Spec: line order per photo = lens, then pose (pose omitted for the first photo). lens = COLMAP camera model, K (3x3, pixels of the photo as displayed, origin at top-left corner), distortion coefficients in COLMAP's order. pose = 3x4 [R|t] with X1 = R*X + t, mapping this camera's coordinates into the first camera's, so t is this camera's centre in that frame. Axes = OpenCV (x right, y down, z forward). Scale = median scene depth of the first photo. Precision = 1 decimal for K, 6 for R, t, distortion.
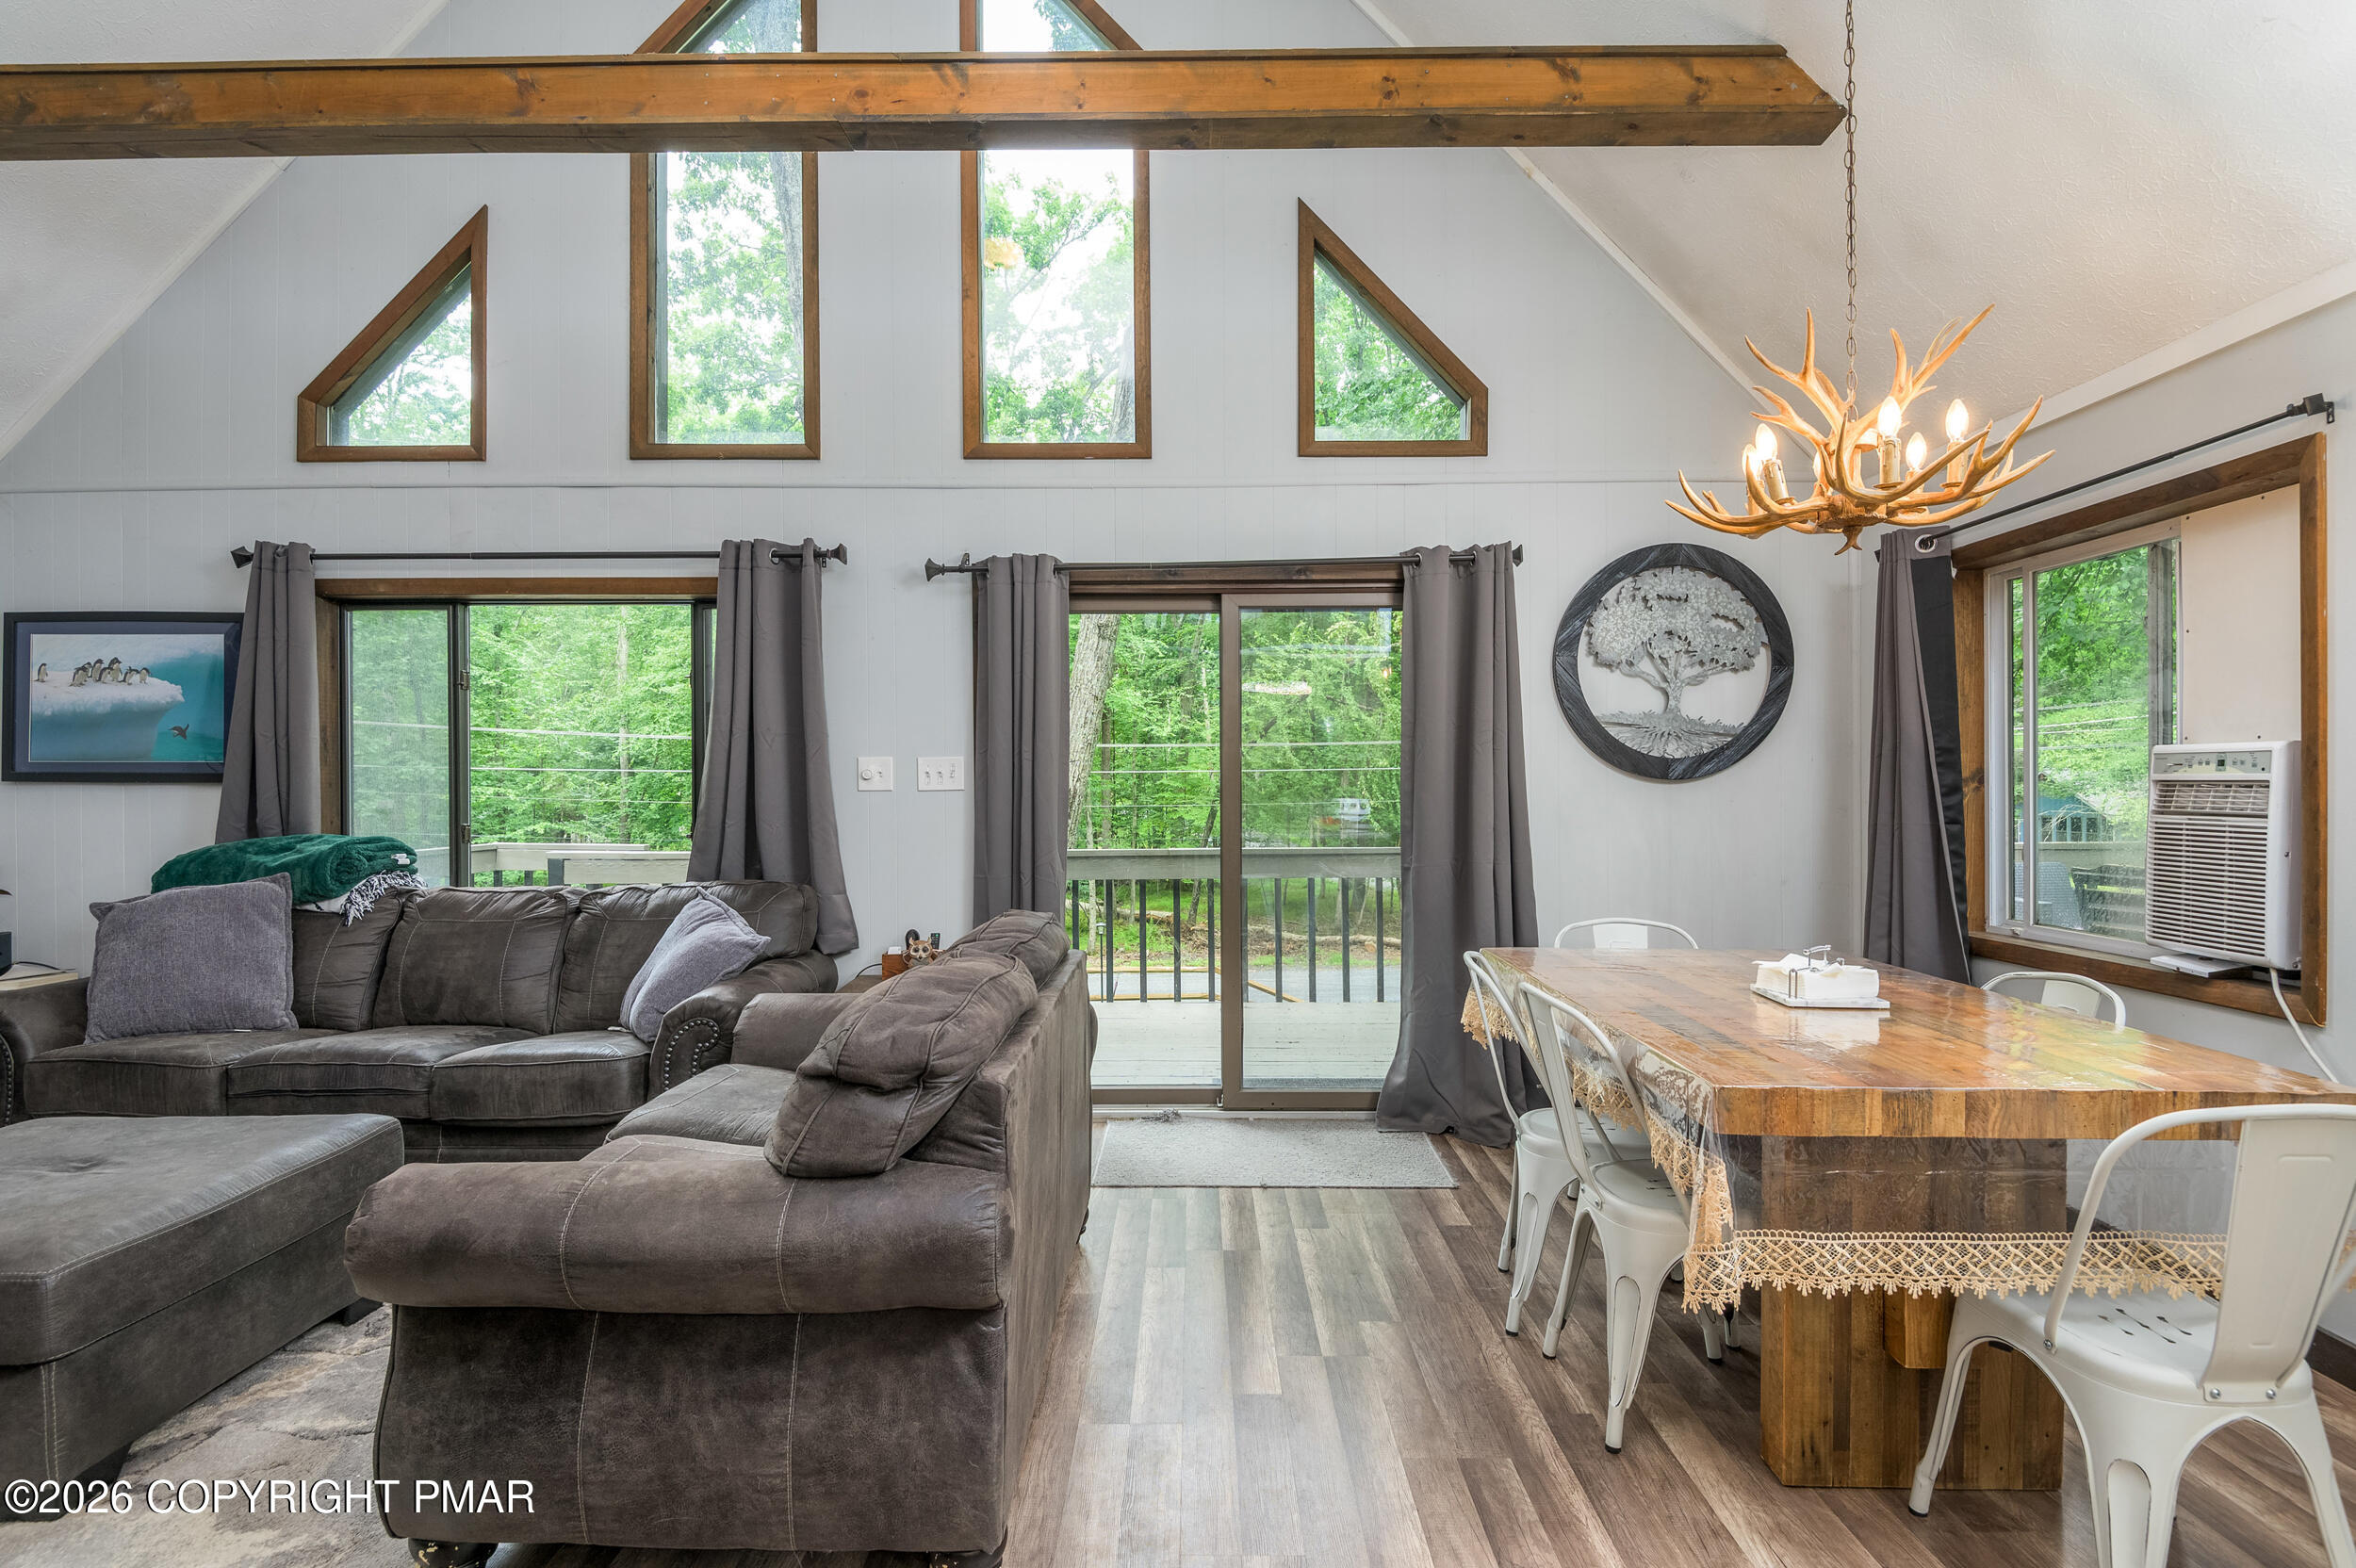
lens RADIAL K [[1182.4, 0, 1178.0], [0, 1182.4, 784.0], [0, 0, 1]] dist [0.044279, -0.032674]
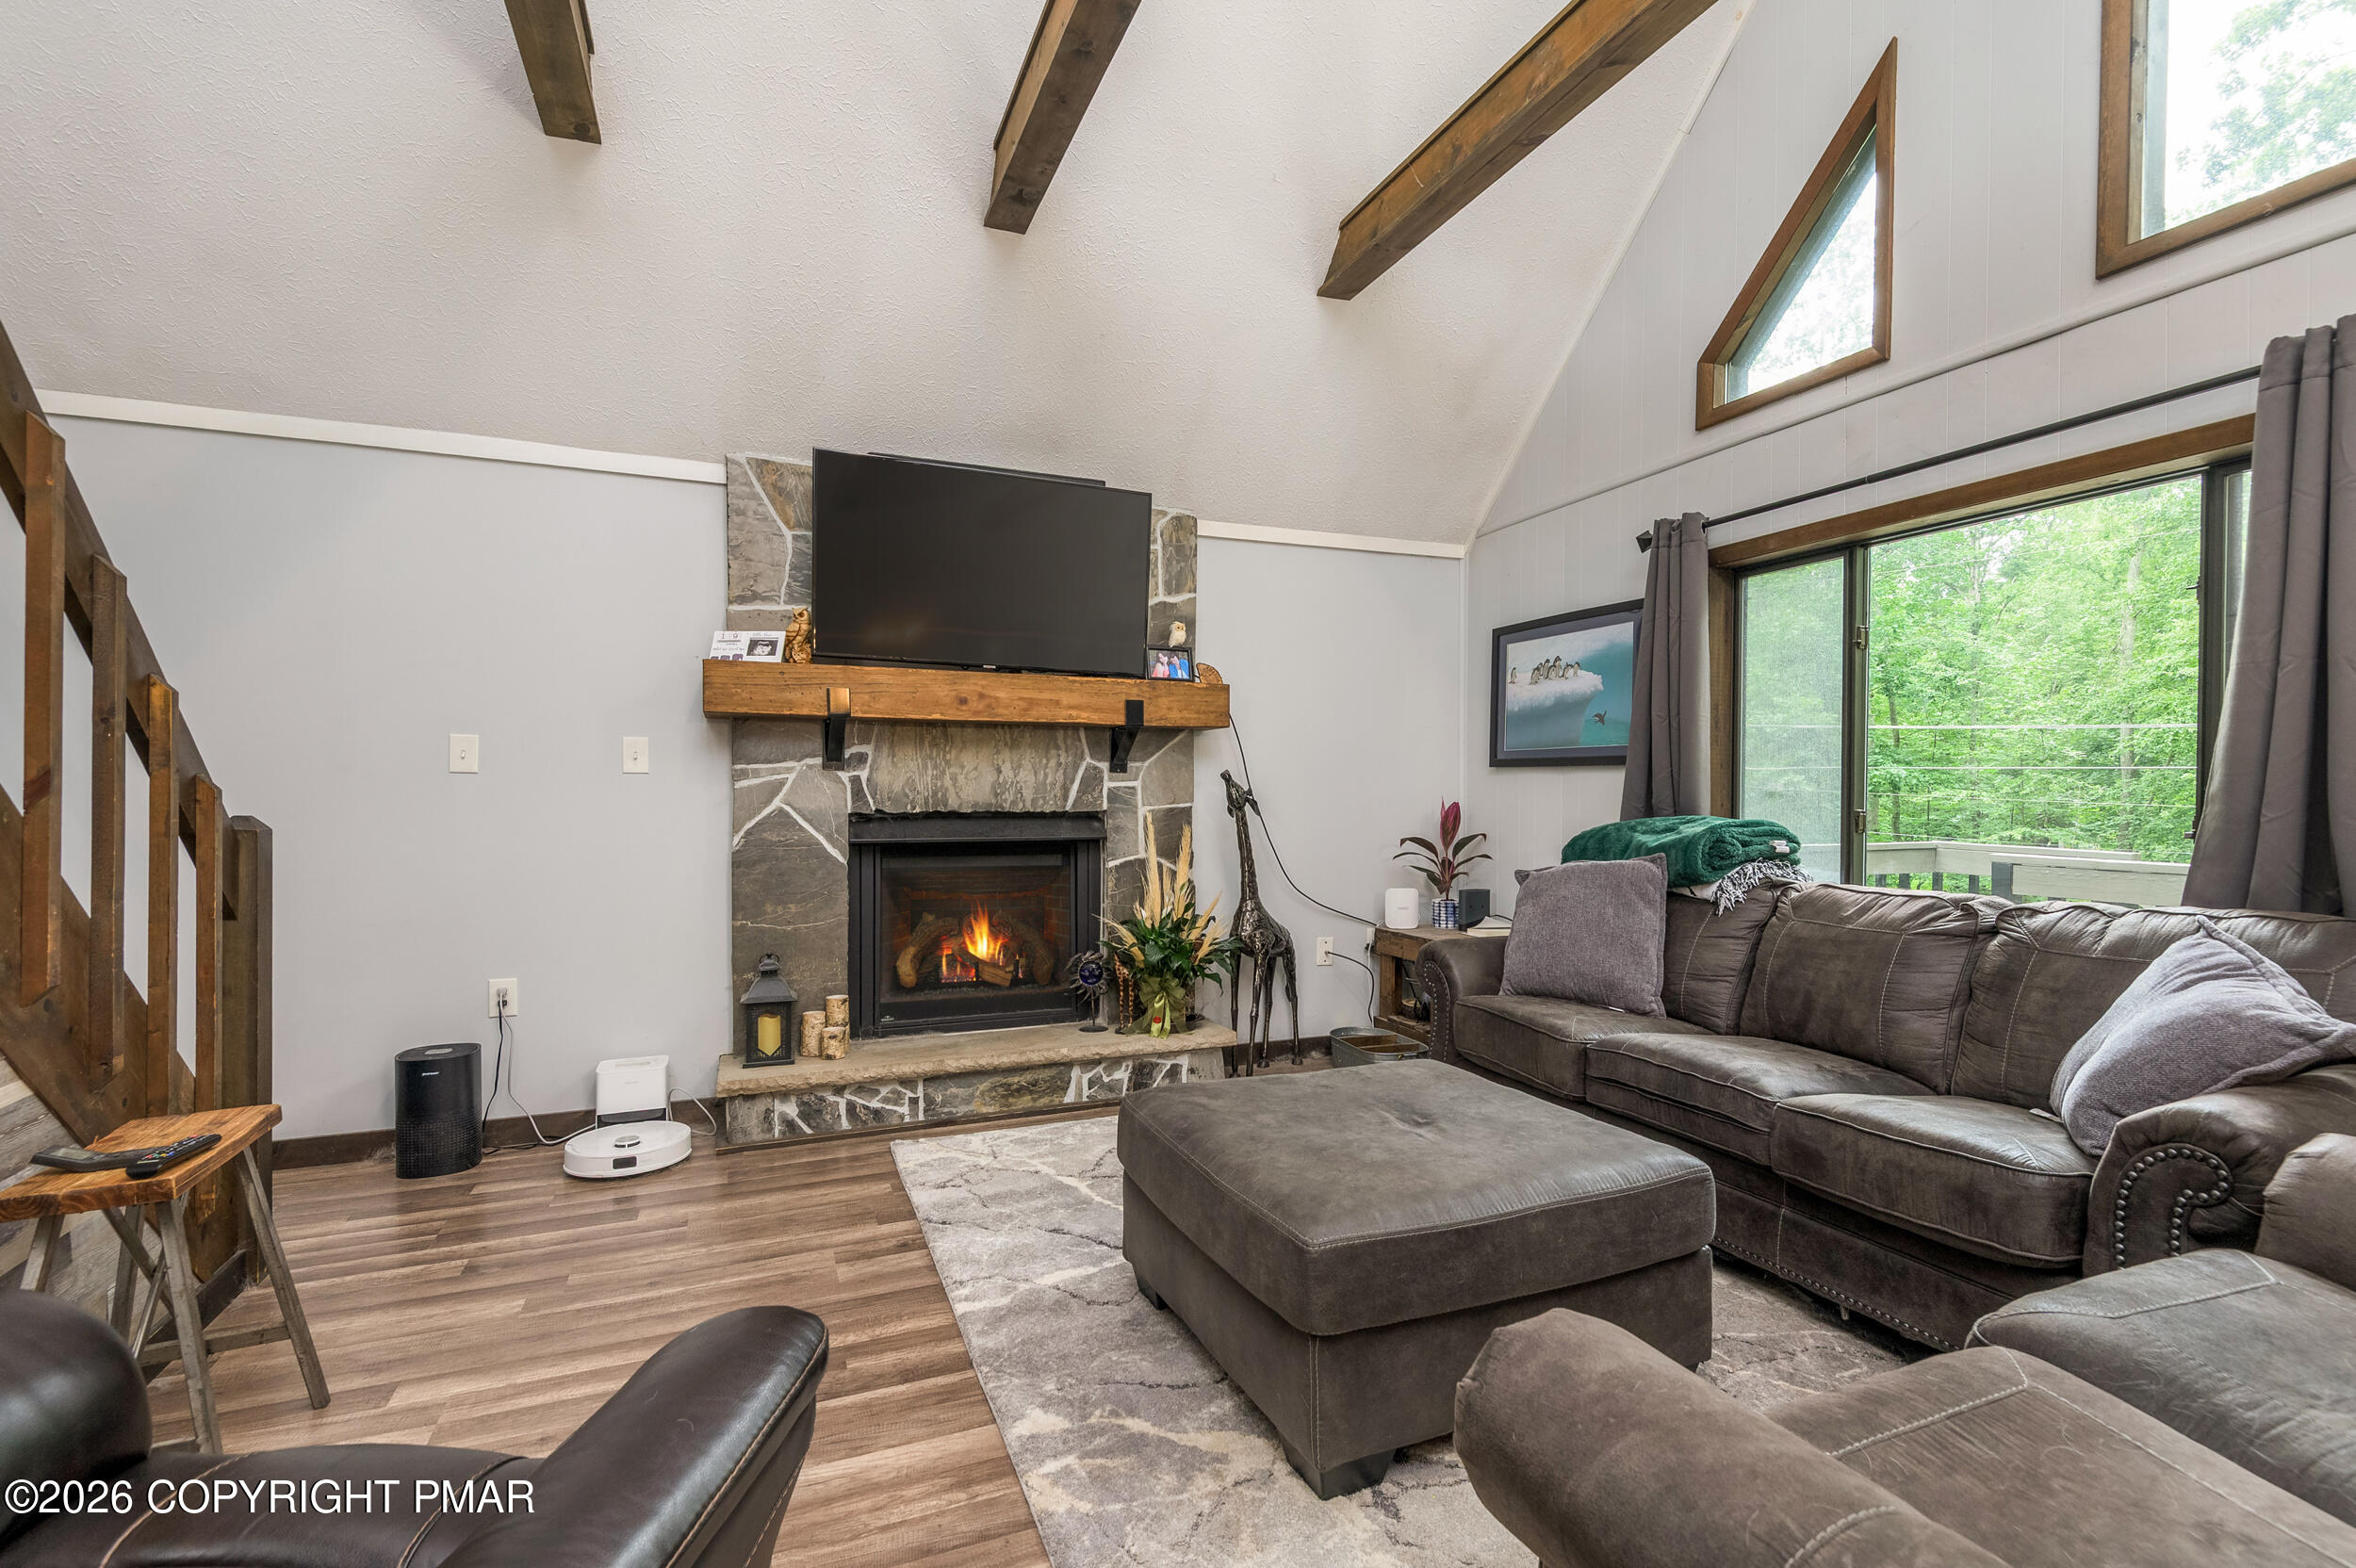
lens RADIAL K [[1081.2, 0, 1184.5], [0, 1081.2, 807.6], [0, 0, 1]] dist [0.028526, -0.018238]
pose [[0.408118, 0.019852, -0.912713, -0.102331], [-0.006011, 0.999800, 0.019059, 0.022341], [0.912909, -0.002291, 0.408156, 0.287062]]
